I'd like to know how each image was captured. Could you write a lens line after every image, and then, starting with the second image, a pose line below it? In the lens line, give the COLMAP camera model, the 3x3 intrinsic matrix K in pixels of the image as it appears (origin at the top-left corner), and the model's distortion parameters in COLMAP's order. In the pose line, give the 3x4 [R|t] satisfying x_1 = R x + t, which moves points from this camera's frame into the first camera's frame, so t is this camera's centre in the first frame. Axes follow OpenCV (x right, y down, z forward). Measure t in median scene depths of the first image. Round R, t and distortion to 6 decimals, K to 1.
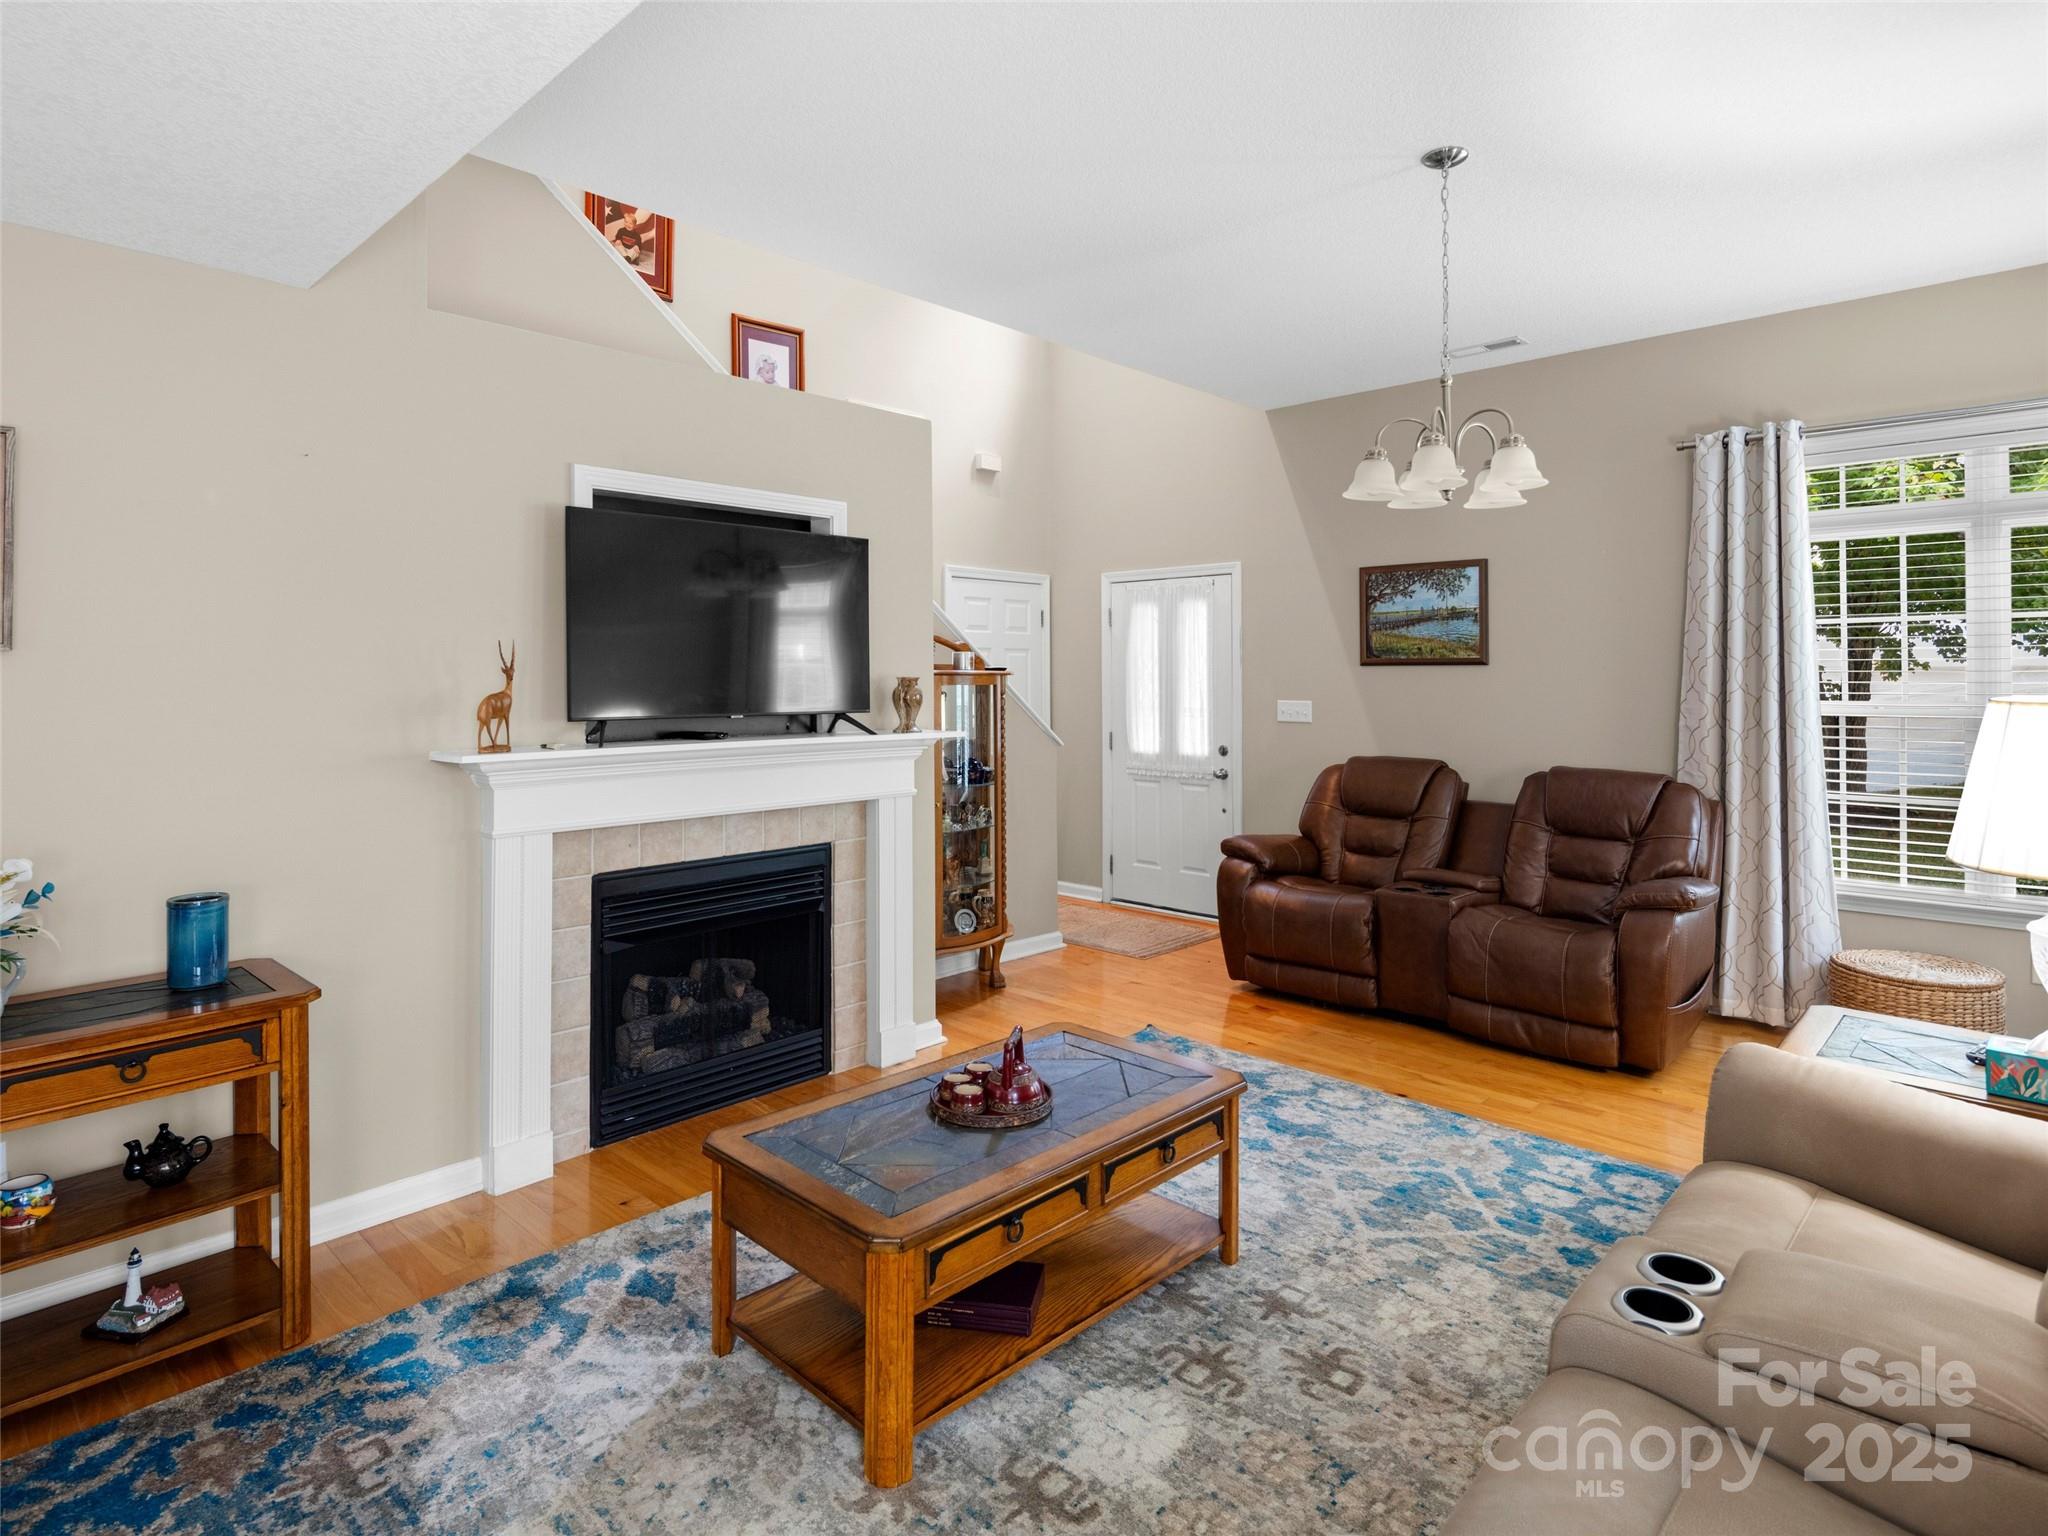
lens RADIAL K [[1118.7, 0, 1040.1], [0, 1118.7, 661.3], [0, 0, 1]] dist [0.003668, -0.000006]
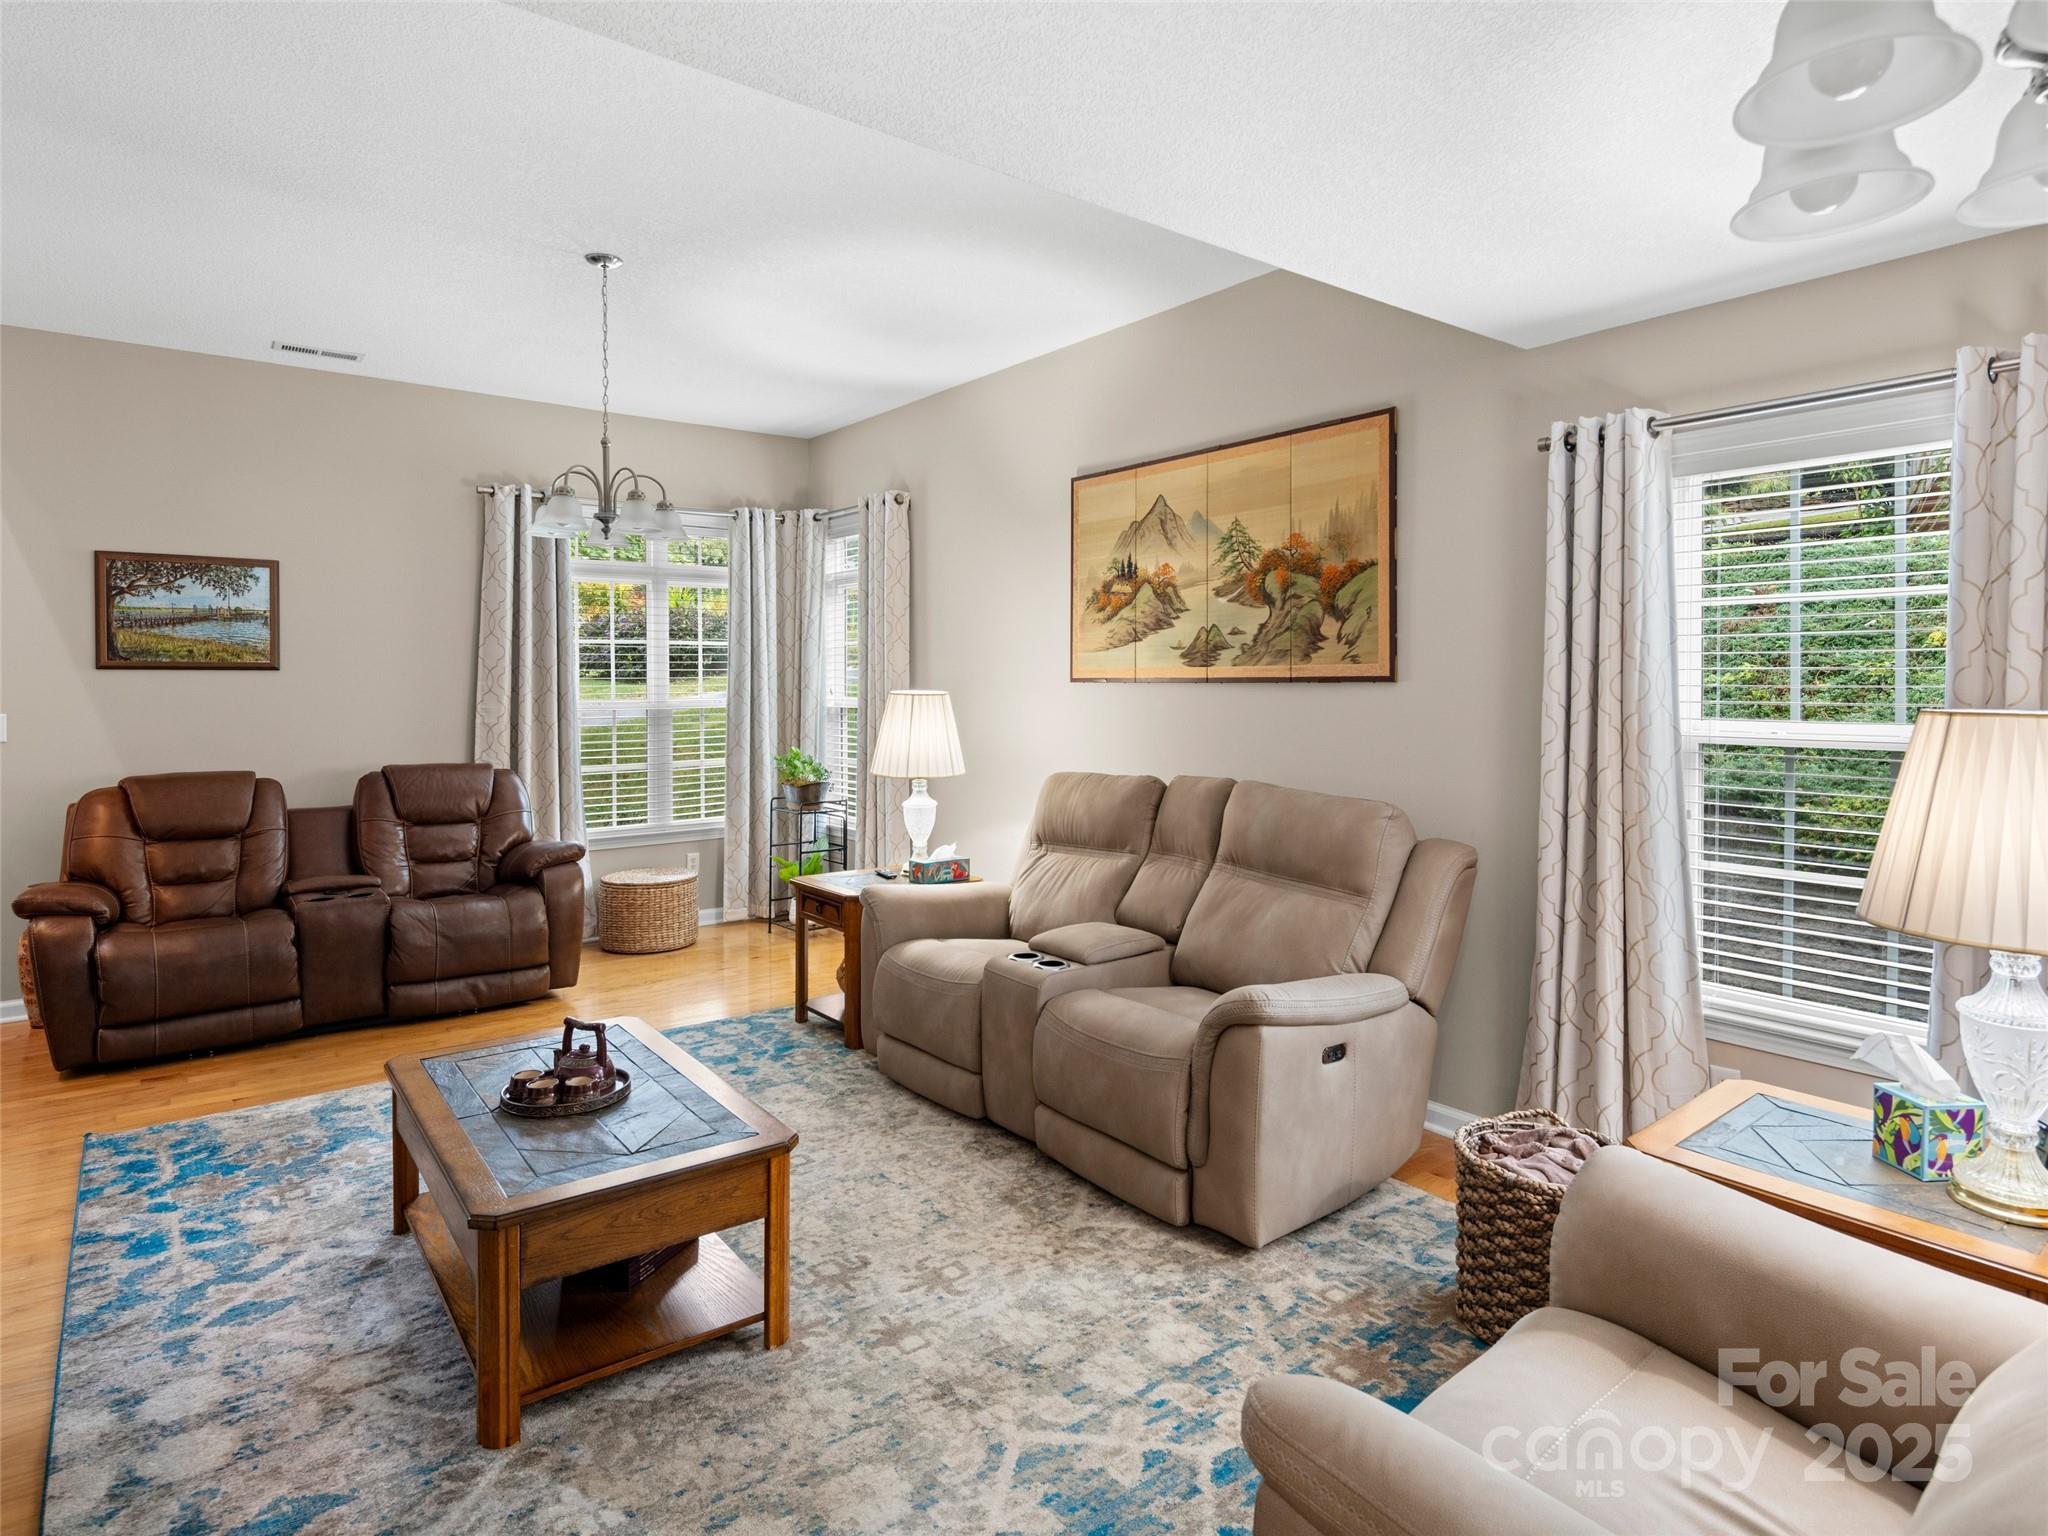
lens RADIAL K [[1129.4, 0, 1043.8], [0, 1129.4, 684.3], [0, 0, 1]] dist [0.004103, -0.004616]
pose [[0.149210, -0.002487, 0.988802, -0.607484], [-0.012975, 0.999906, 0.004473, 0.003141], [-0.988720, -0.013497, 0.149164, 0.249997]]
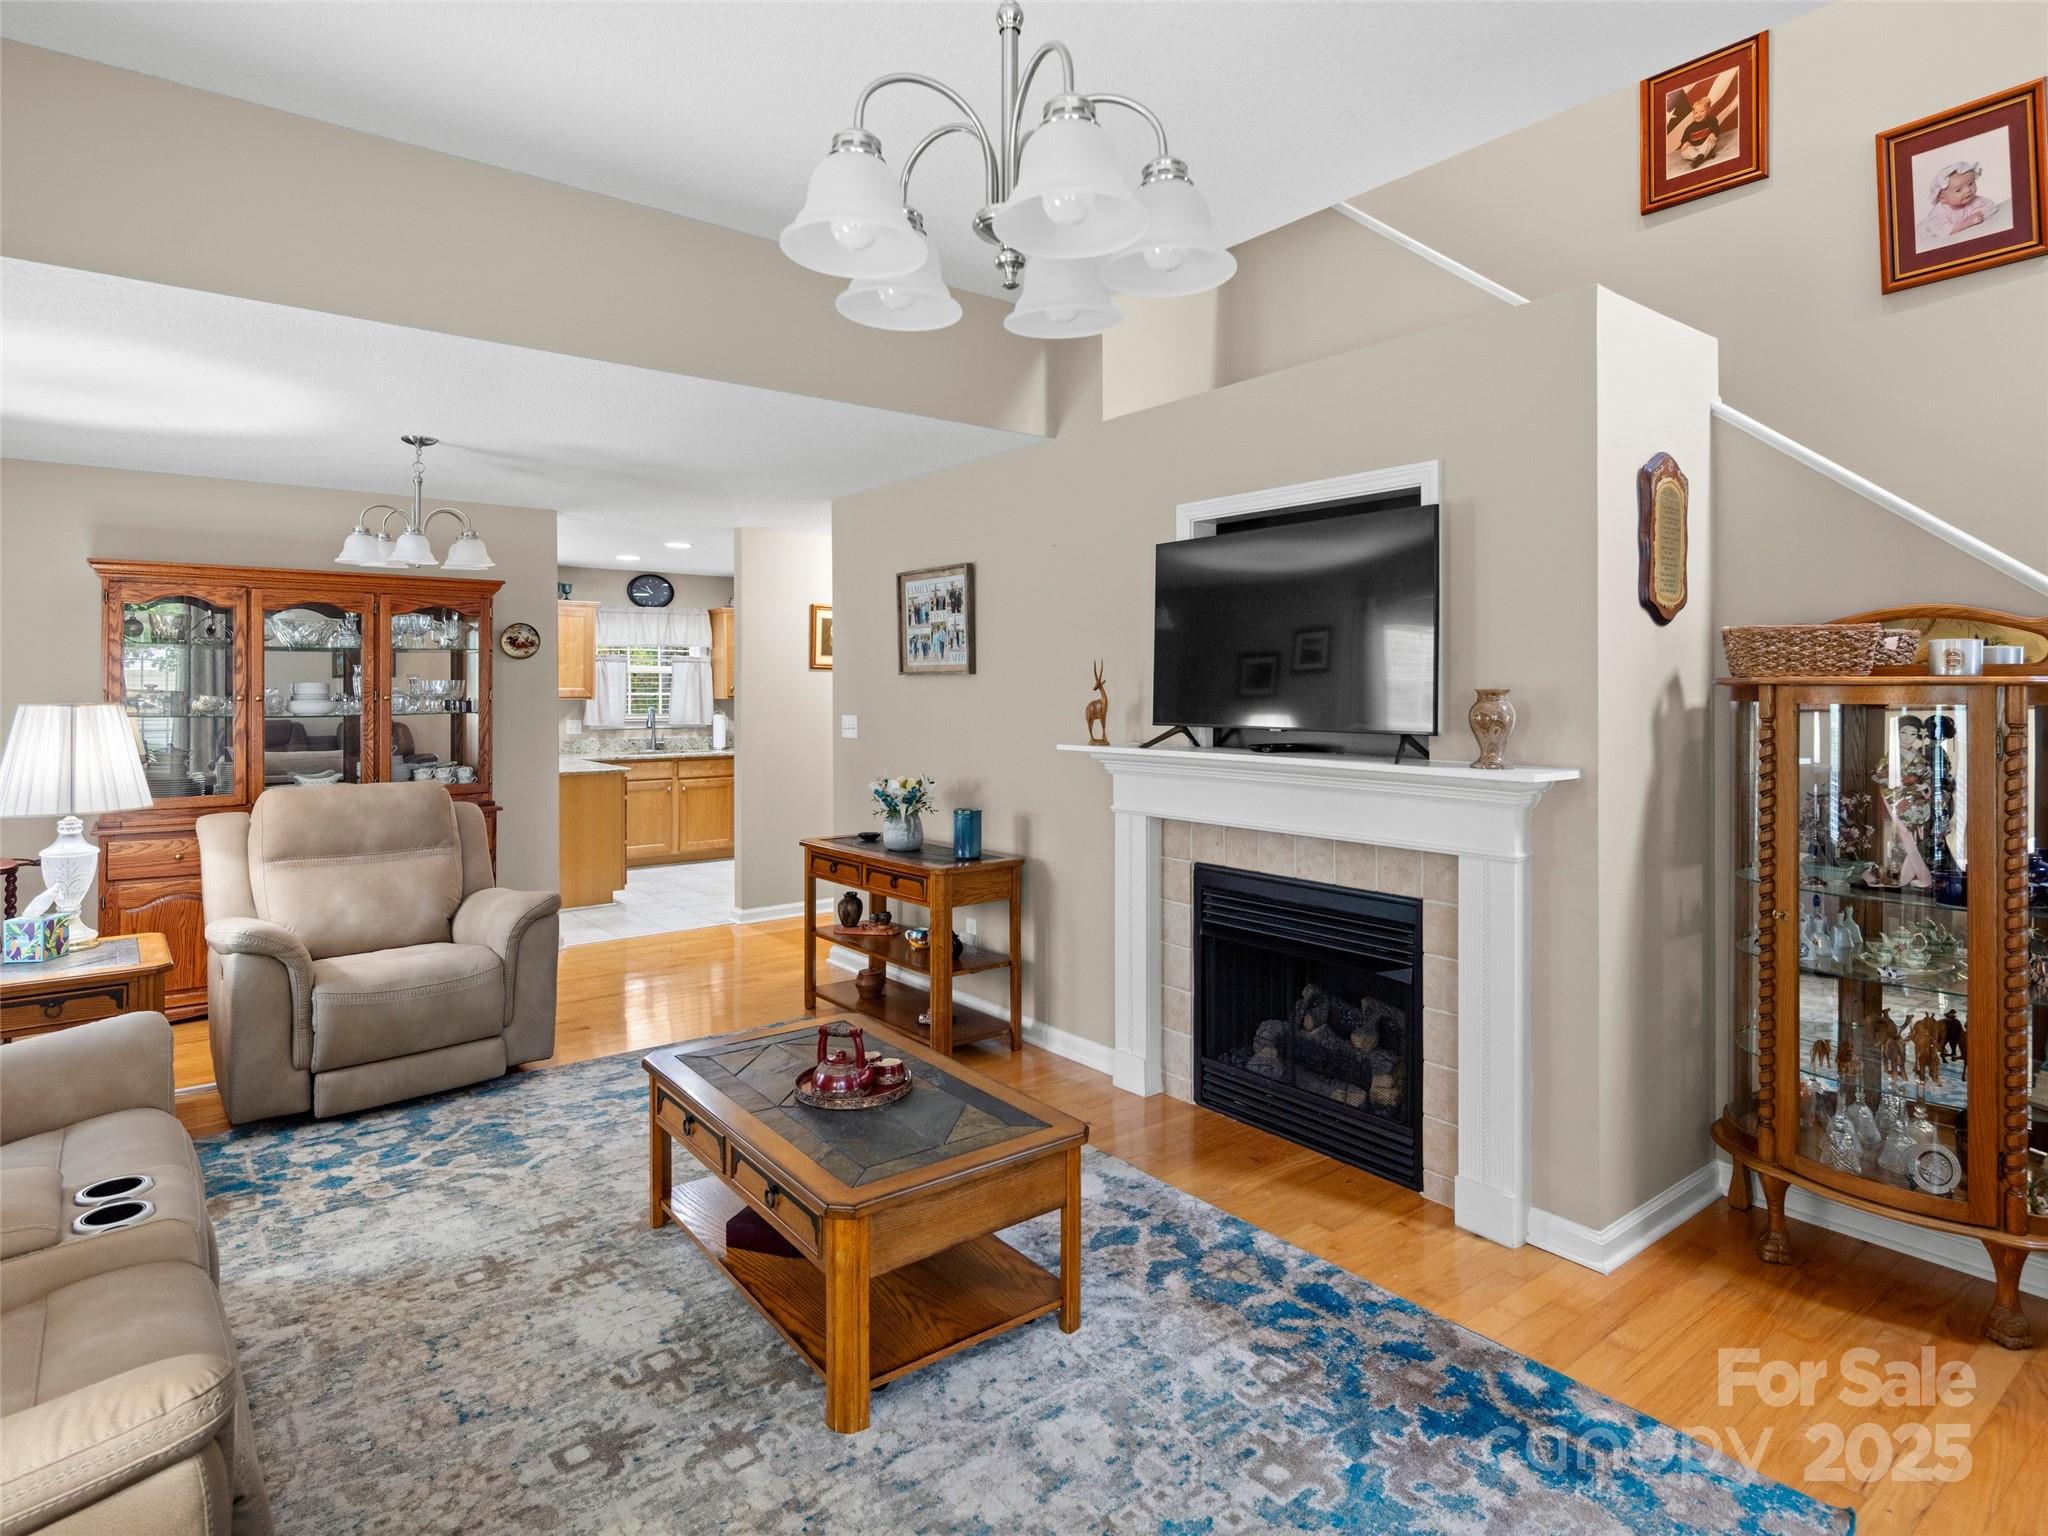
lens RADIAL K [[1123.6, 0, 1039.3], [0, 1123.6, 675.9], [0, 0, 1]] dist [0.003452, -0.003794]
pose [[-0.147856, -0.008289, -0.988974, 0.600424], [0.015117, 0.999829, -0.010640, 0.009253], [0.988893, -0.016523, -0.147706, 0.808454]]
